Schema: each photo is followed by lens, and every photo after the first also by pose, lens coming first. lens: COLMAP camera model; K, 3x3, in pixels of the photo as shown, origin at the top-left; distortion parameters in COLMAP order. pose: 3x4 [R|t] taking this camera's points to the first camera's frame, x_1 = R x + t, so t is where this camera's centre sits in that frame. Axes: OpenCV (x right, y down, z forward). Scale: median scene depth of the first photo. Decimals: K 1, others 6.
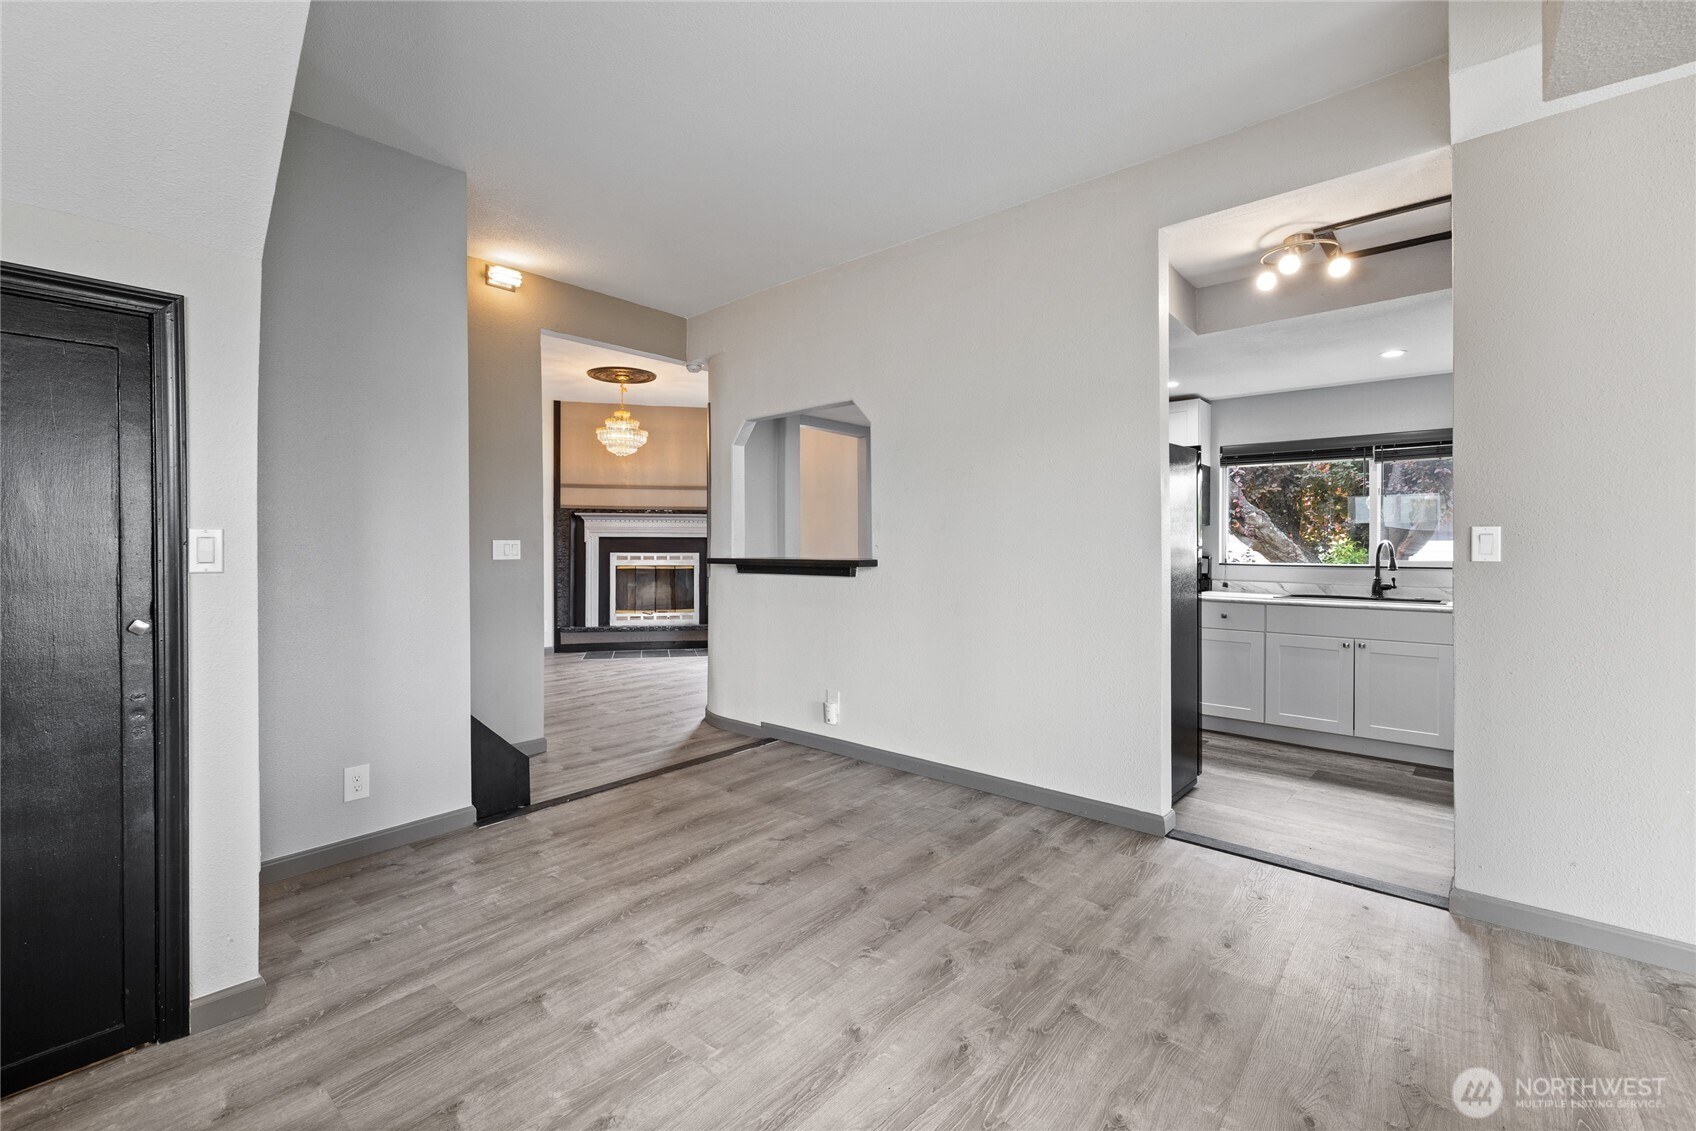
lens RADIAL K [[724.3, 0, 831.4], [0, 724.3, 554.0], [0, 0, 1]] dist [-0.000240, 0.001379]
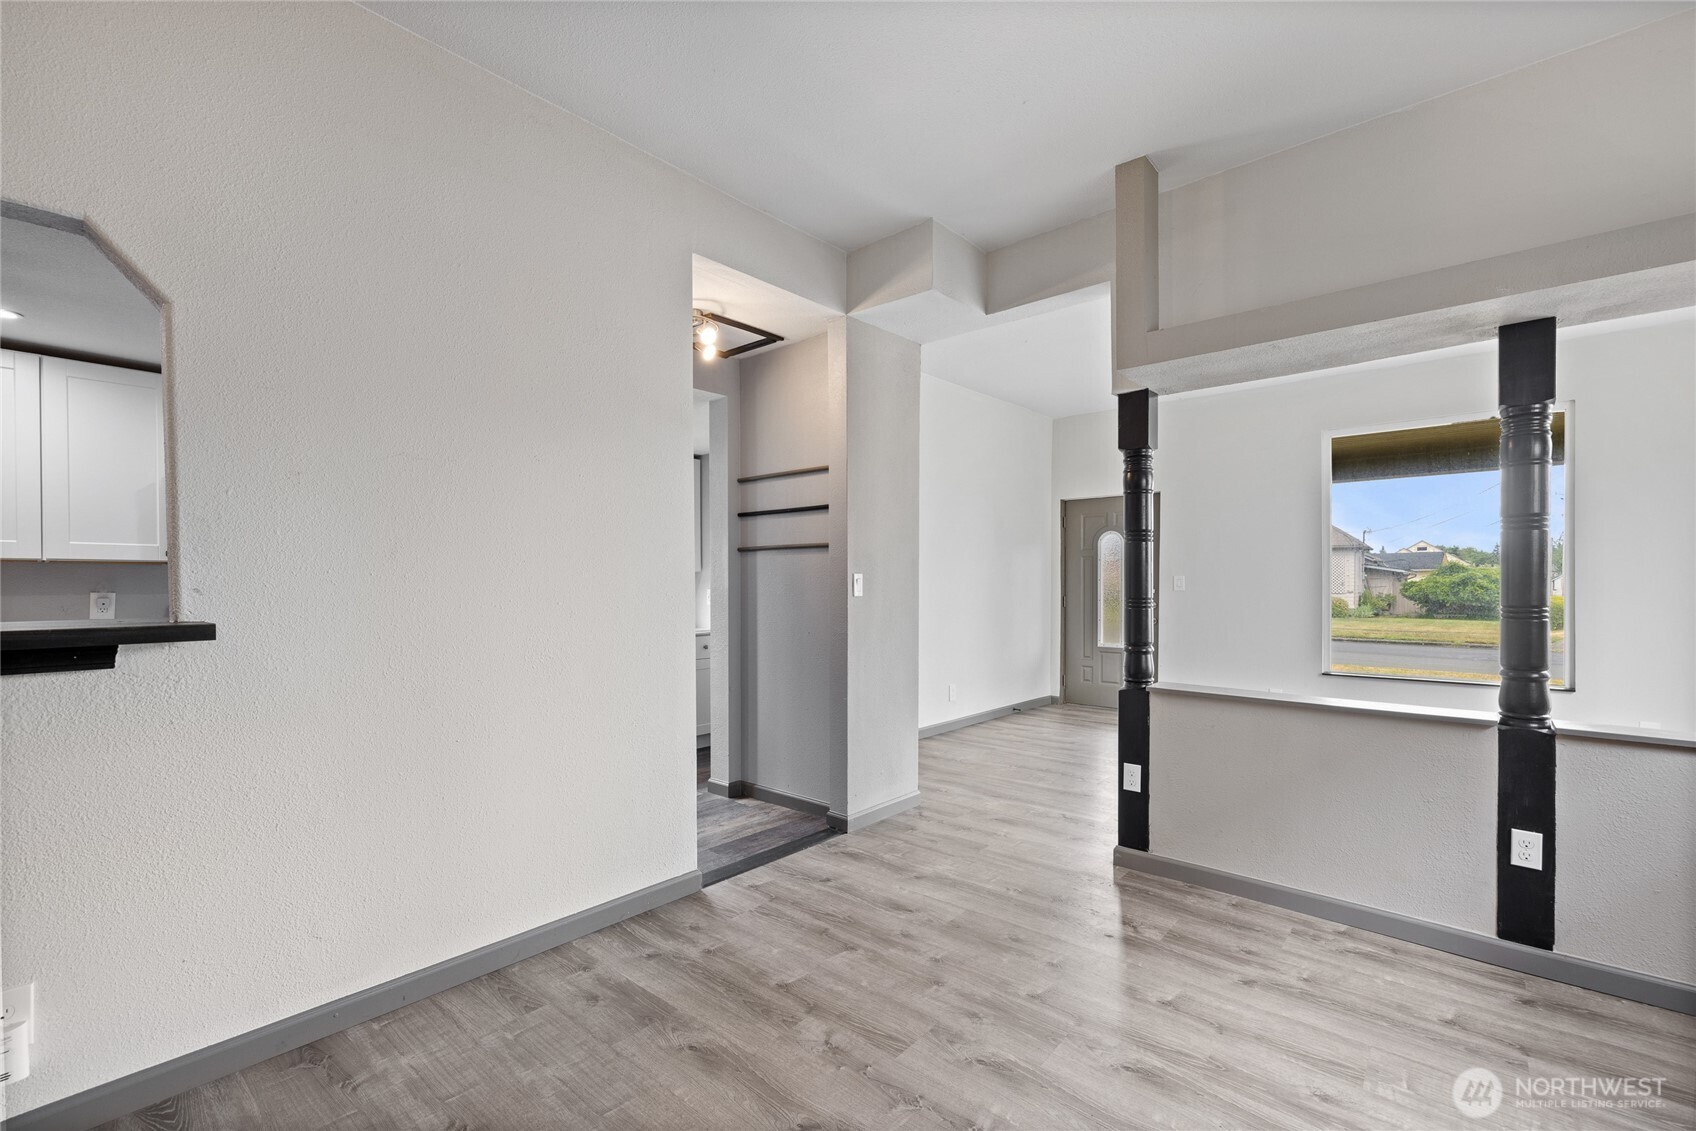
lens RADIAL K [[724.3, 0, 842.4], [0, 724.3, 574.8], [0, 0, 1]] dist [-0.000240, 0.001379]
pose [[0.019538, 0.006137, 0.999790, -0.503970], [0.019413, 0.999790, -0.006517, -0.015104], [-0.999621, 0.019537, 0.019415, 0.799595]]
